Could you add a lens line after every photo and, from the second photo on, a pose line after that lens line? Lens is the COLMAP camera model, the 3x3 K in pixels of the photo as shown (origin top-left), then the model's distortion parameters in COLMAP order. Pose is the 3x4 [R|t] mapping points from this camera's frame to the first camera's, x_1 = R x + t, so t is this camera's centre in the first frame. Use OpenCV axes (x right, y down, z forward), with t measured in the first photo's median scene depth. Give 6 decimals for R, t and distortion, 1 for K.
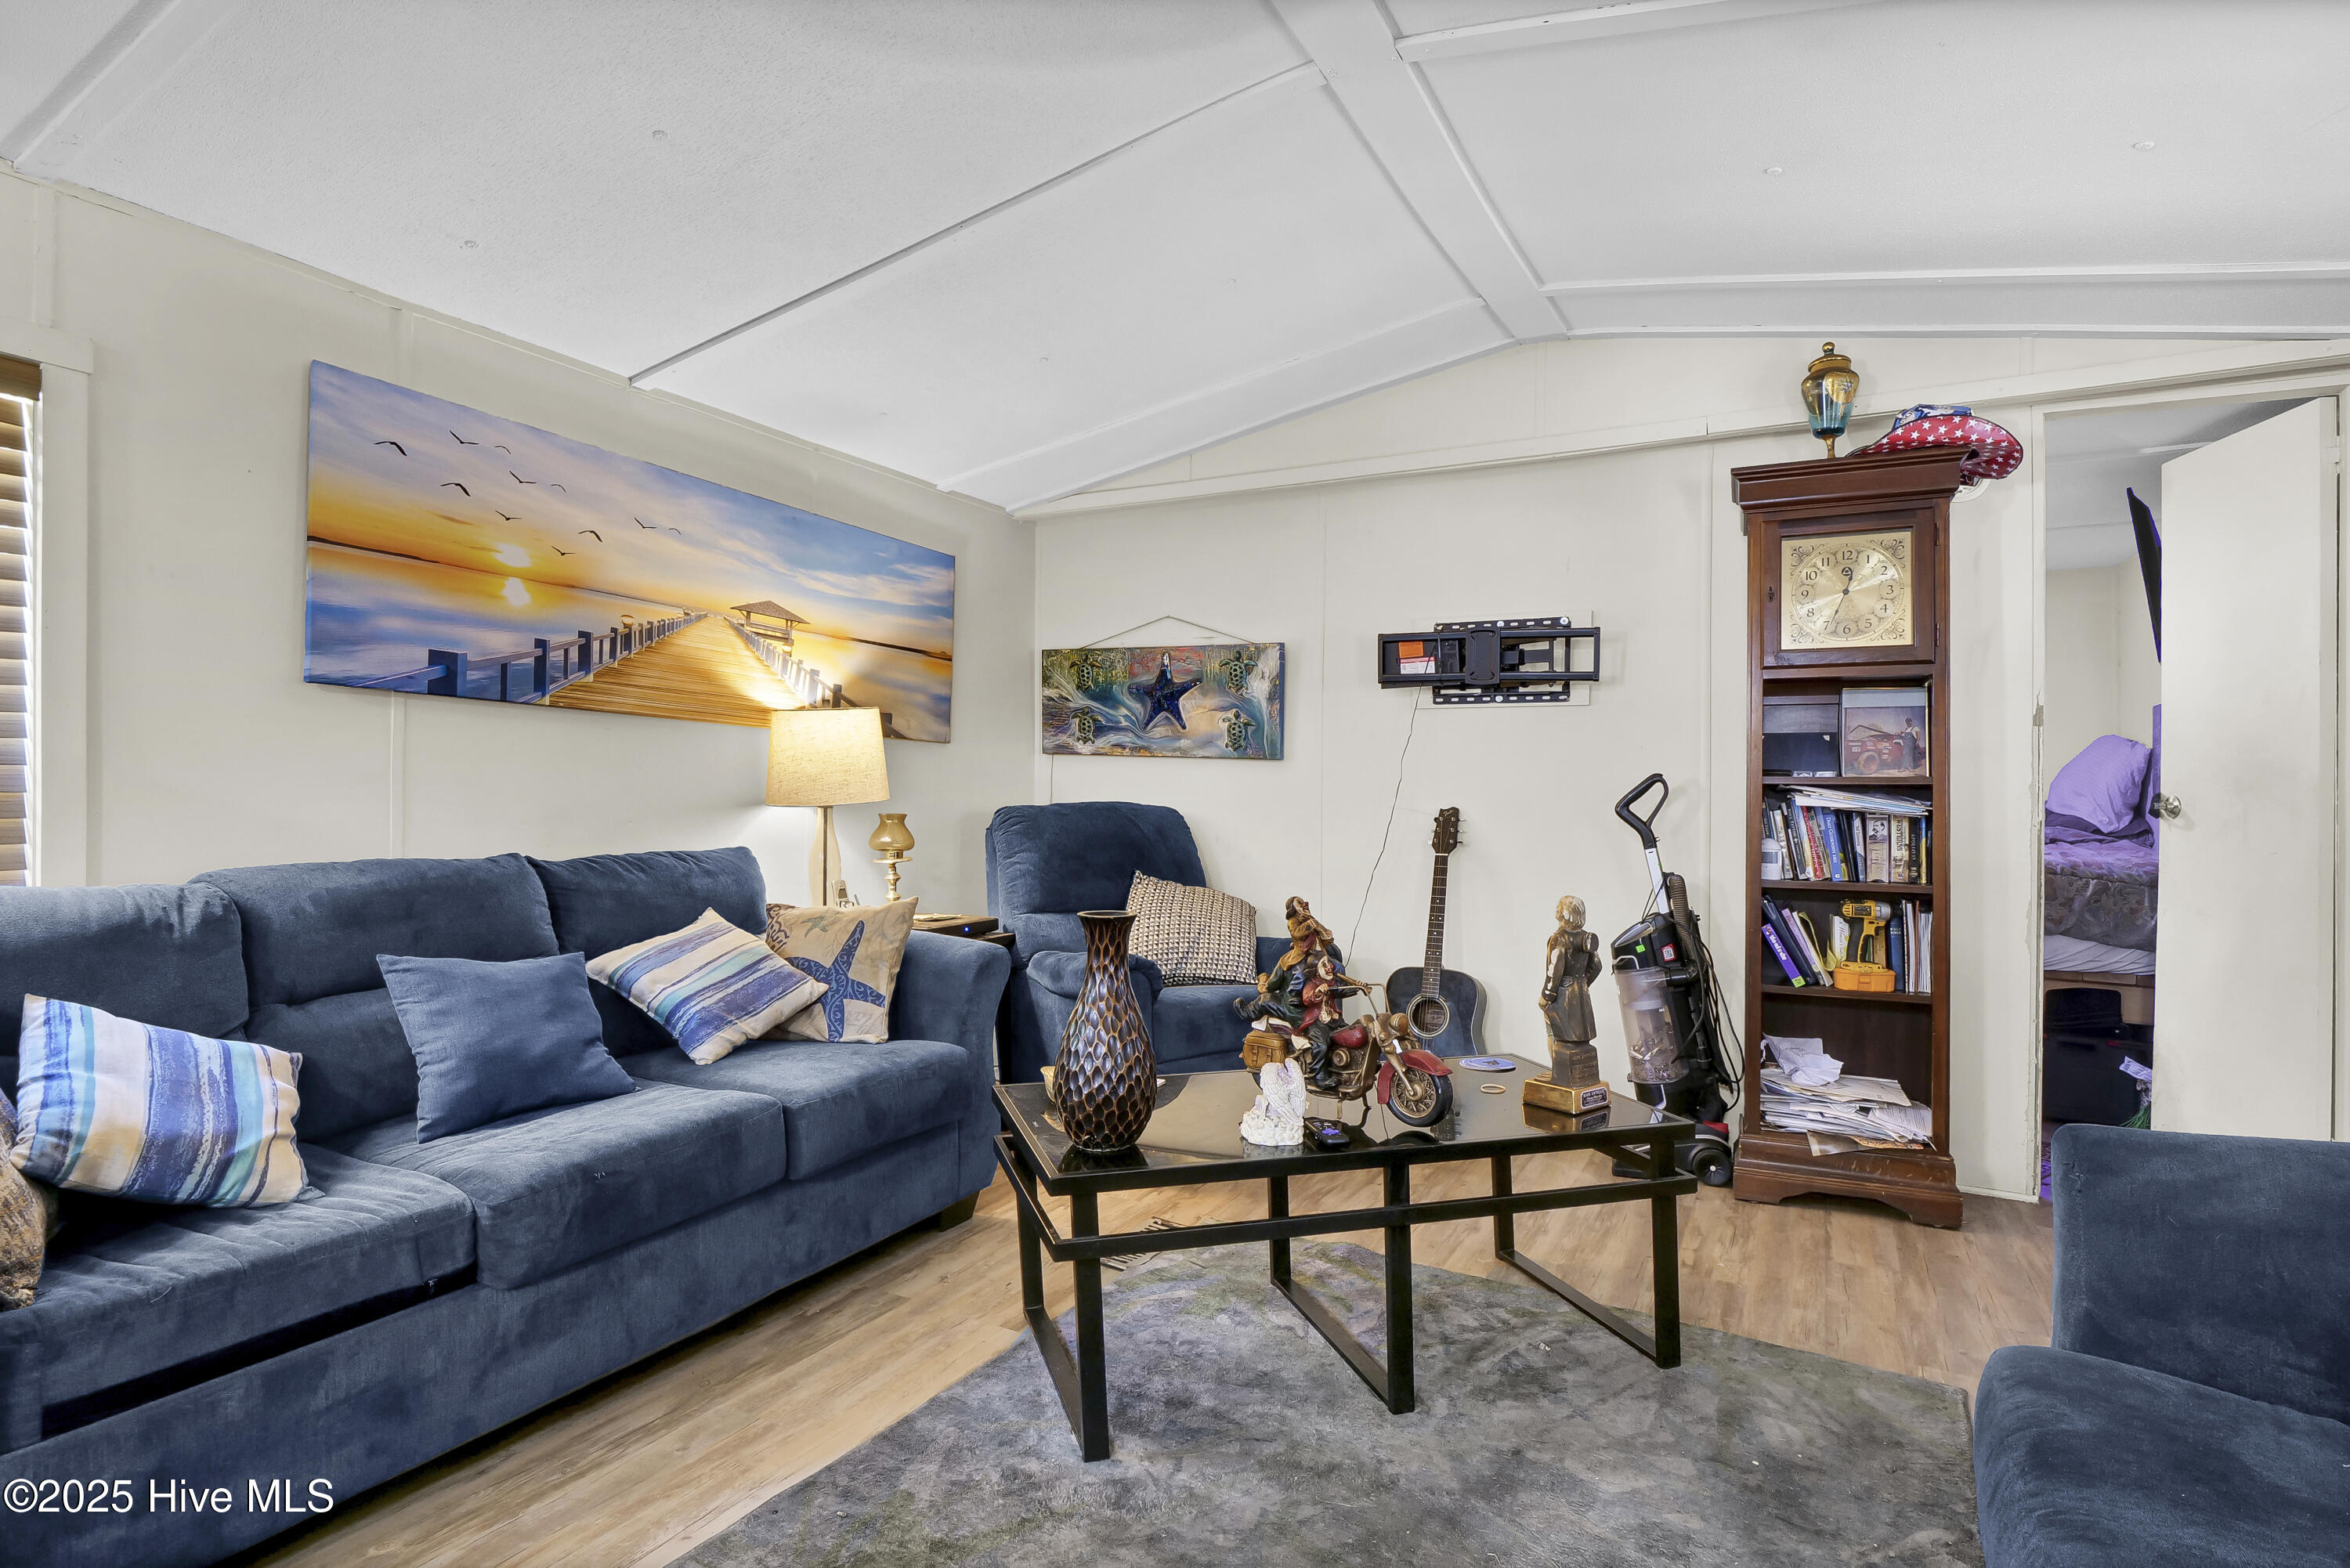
lens RADIAL K [[1172.1, 0, 1169.9], [0, 1172.1, 793.2], [0, 0, 1]] dist [0.003337, -0.013023]
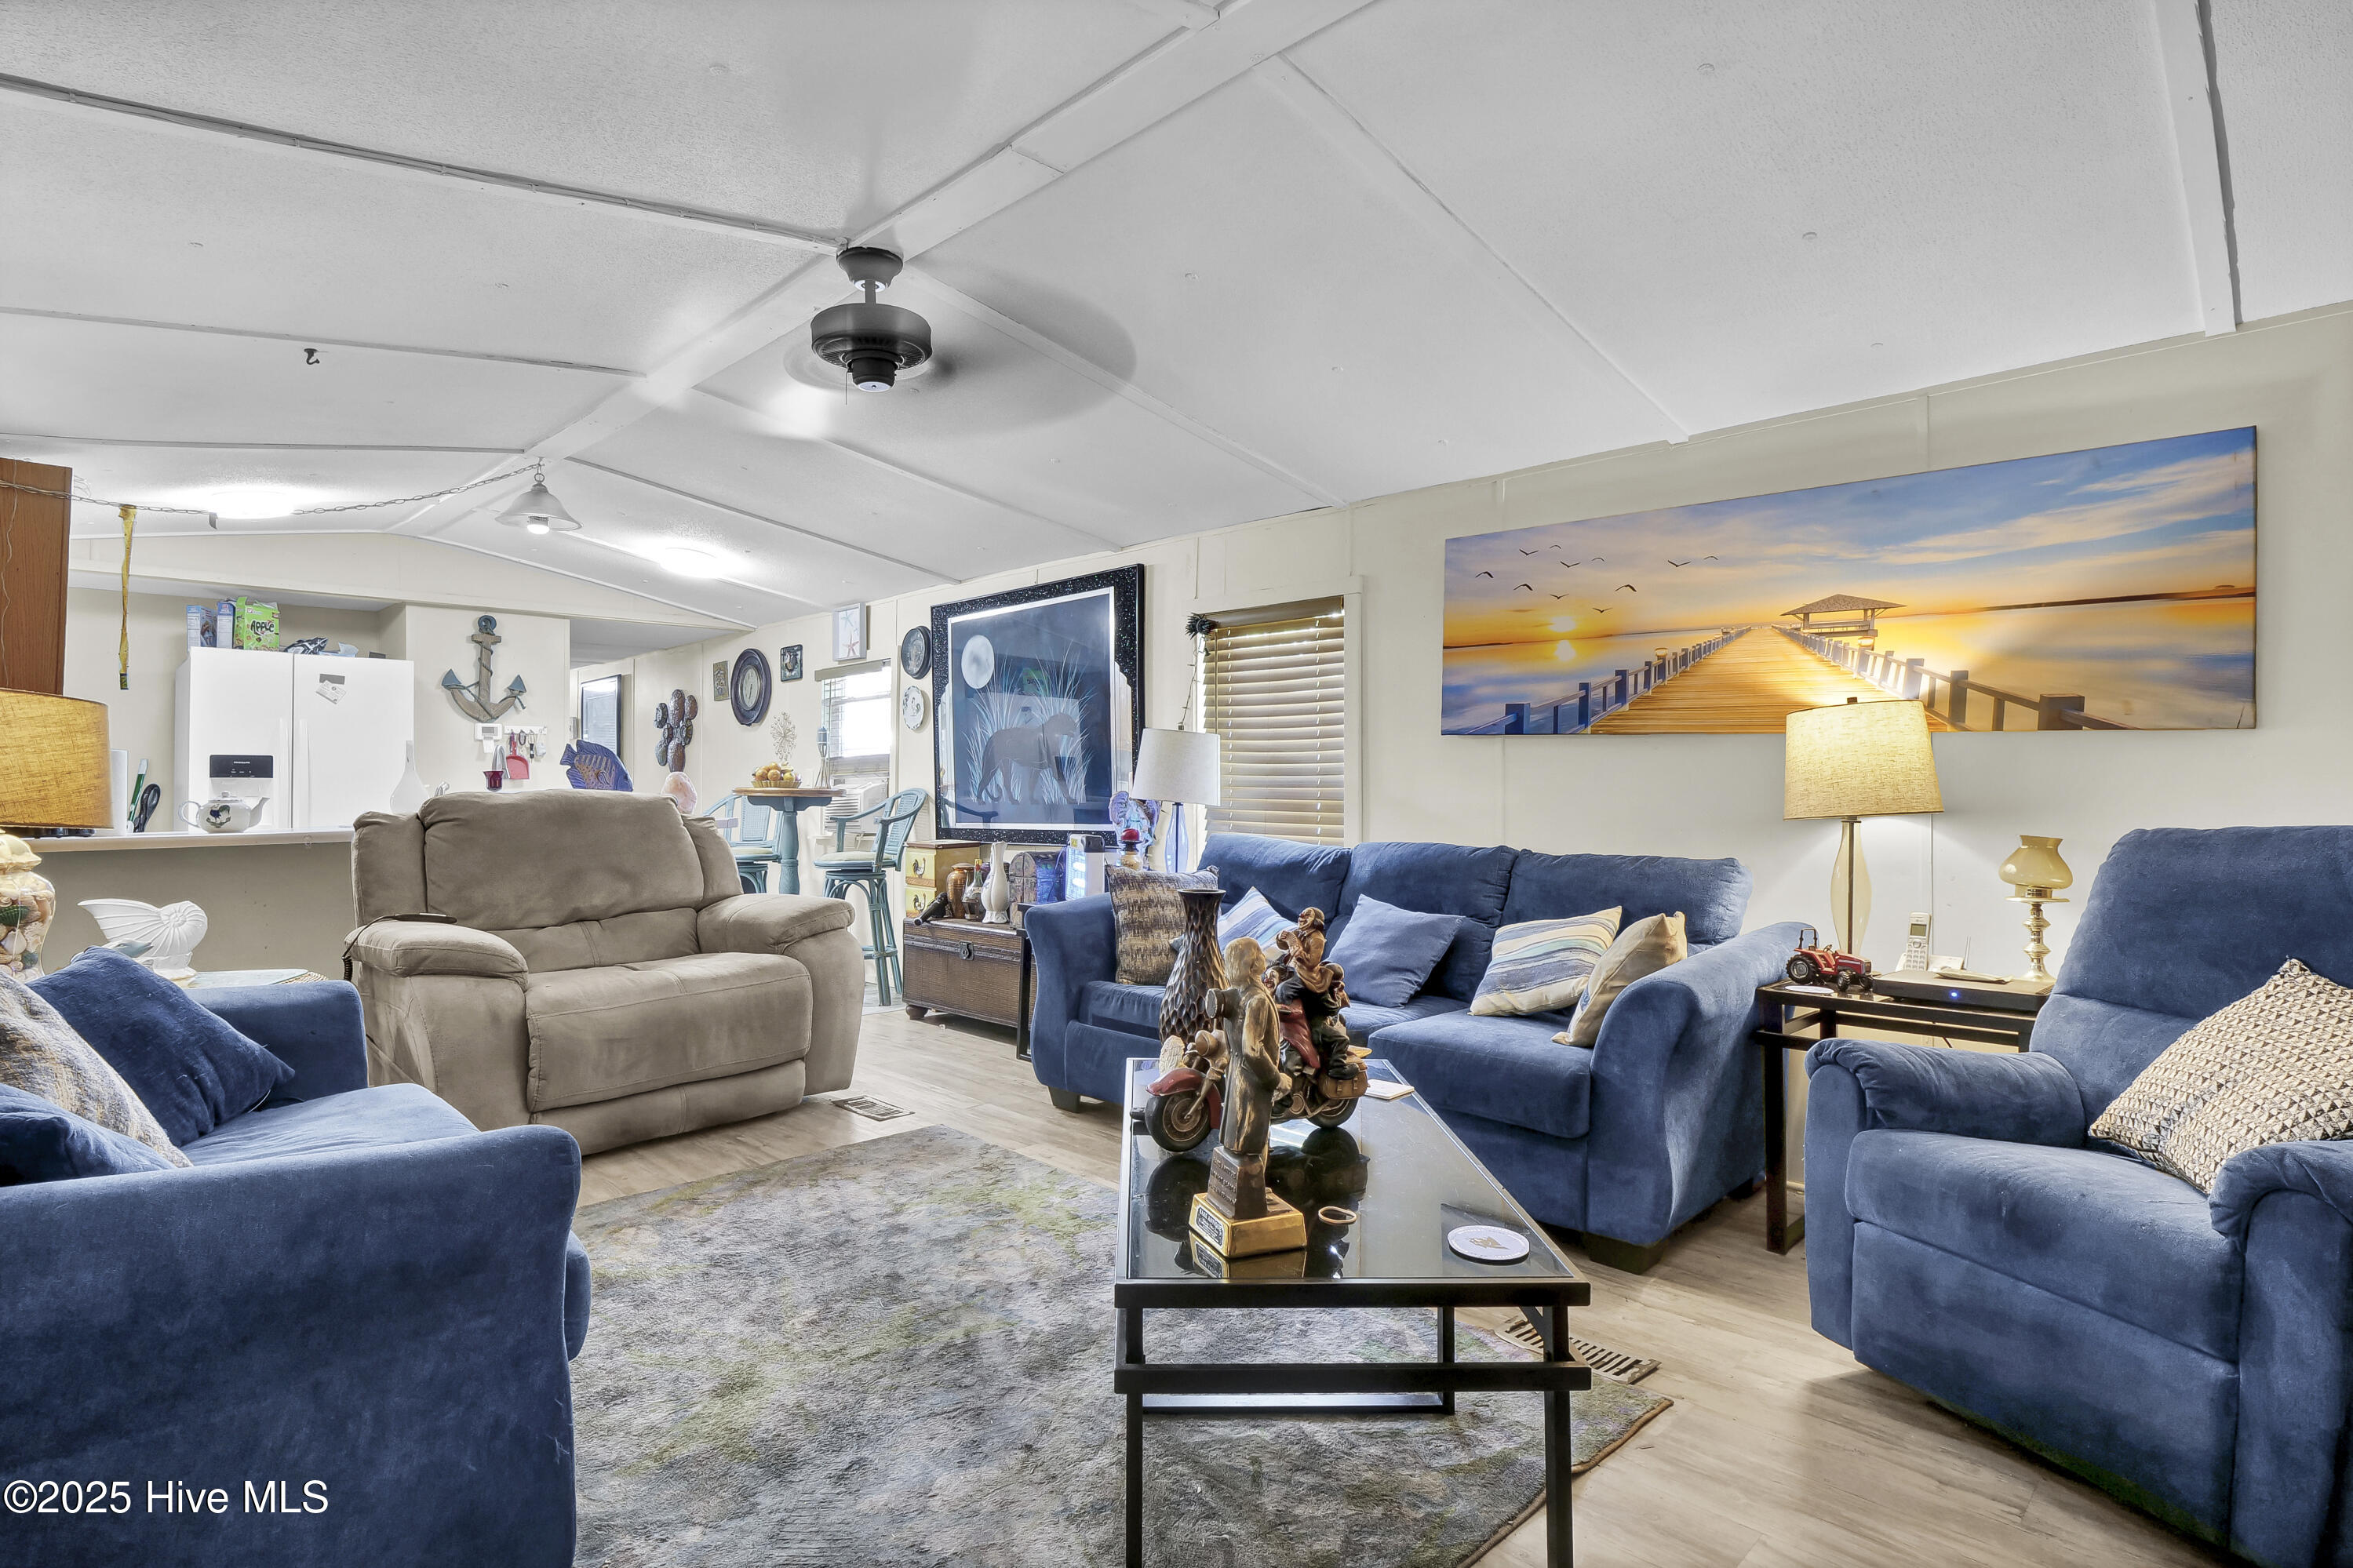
lens RADIAL K [[1173.6, 0, 1171.4], [0, 1173.6, 793.3], [0, 0, 1]] dist [0.003337, -0.013023]
pose [[-0.266981, -0.009103, -0.963659, 0.733063], [-0.012323, 0.999906, -0.006031, 0.002190], [0.963623, 0.010265, -0.267068, 0.813793]]
